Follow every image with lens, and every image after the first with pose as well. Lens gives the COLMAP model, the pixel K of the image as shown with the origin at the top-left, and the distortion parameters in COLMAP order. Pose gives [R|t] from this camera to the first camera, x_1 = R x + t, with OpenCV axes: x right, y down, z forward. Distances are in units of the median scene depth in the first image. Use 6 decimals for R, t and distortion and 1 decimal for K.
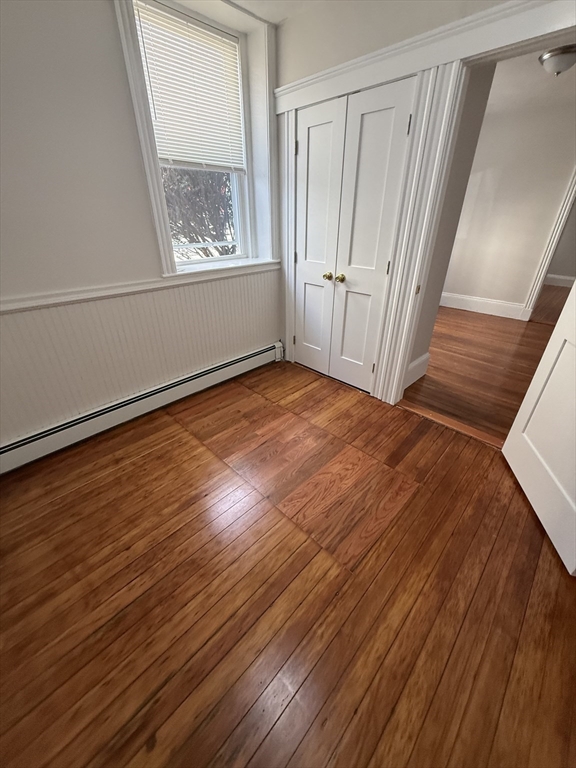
lens RADIAL K [[305.7, 0, 288.0], [0, 305.7, 384.0], [0, 0, 1]] dist [-0.000171, 0.000080]
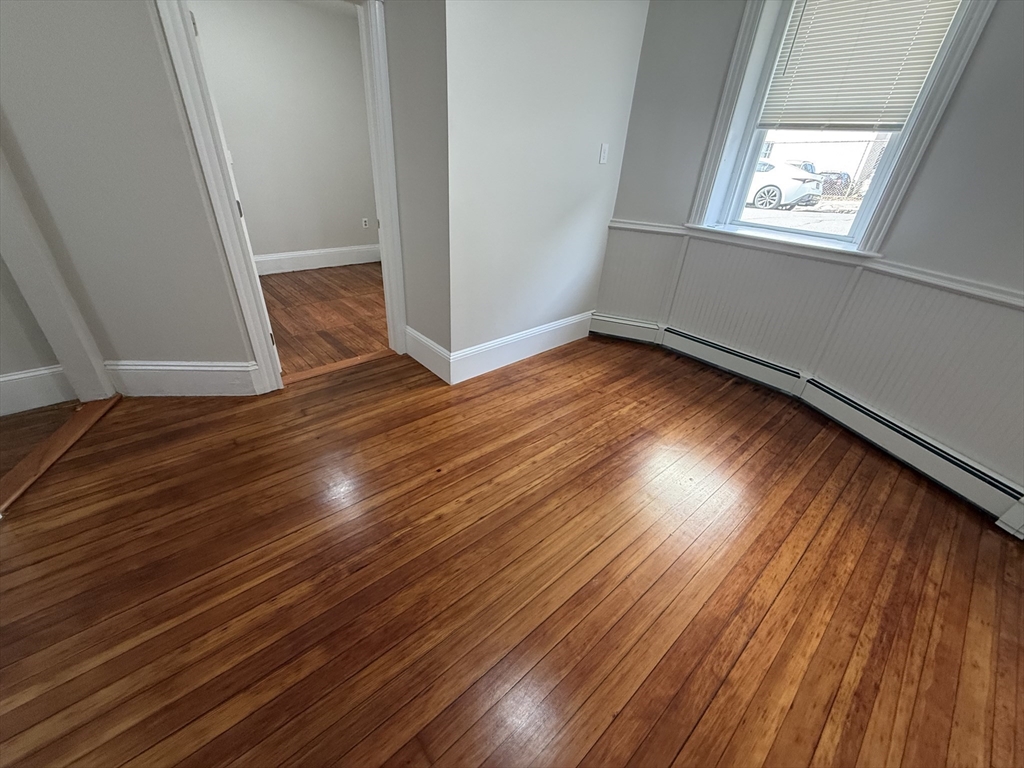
lens RADIAL K [[407.6, 0, 508.2], [0, 407.6, 386.5], [0, 0, 1]] dist [-0.000171, 0.000080]
pose [[-0.067071, 0.494414, -0.866635, 1.894685], [-0.536348, 0.714553, 0.449160, -0.787069], [0.841328, 0.494944, 0.217252, 1.390117]]
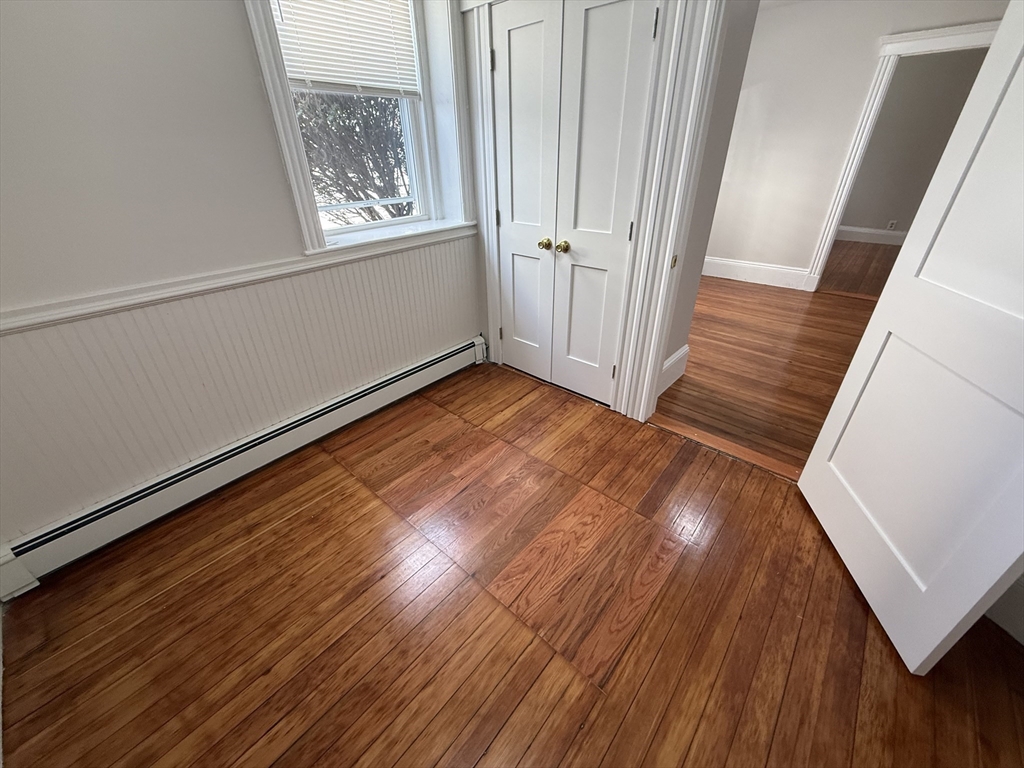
lens RADIAL K [[407.6, 0, 508.2], [0, 407.6, 386.5], [0, 0, 1]] dist [-0.000171, 0.000080]
pose [[0.998493, -0.042913, 0.034202, -0.000658], [0.042319, 0.998944, 0.017903, -0.057615], [-0.034934, -0.016429, 0.999255, 0.074489]]
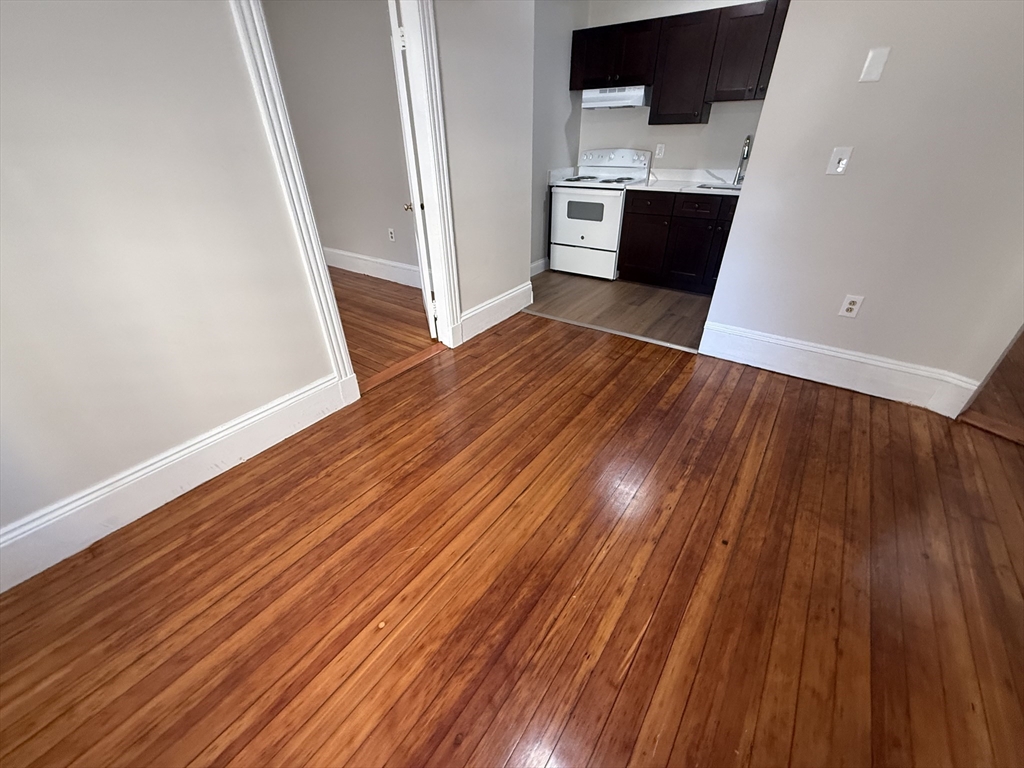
lens RADIAL K [[407.6, 0, 508.2], [0, 407.6, 386.5], [0, 0, 1]] dist [-0.000171, 0.000080]
pose [[-0.152459, -0.521482, 0.839531, 0.670938], [0.495897, 0.694424, 0.521403, -0.916856], [-0.854893, 0.495814, 0.152730, 1.661452]]
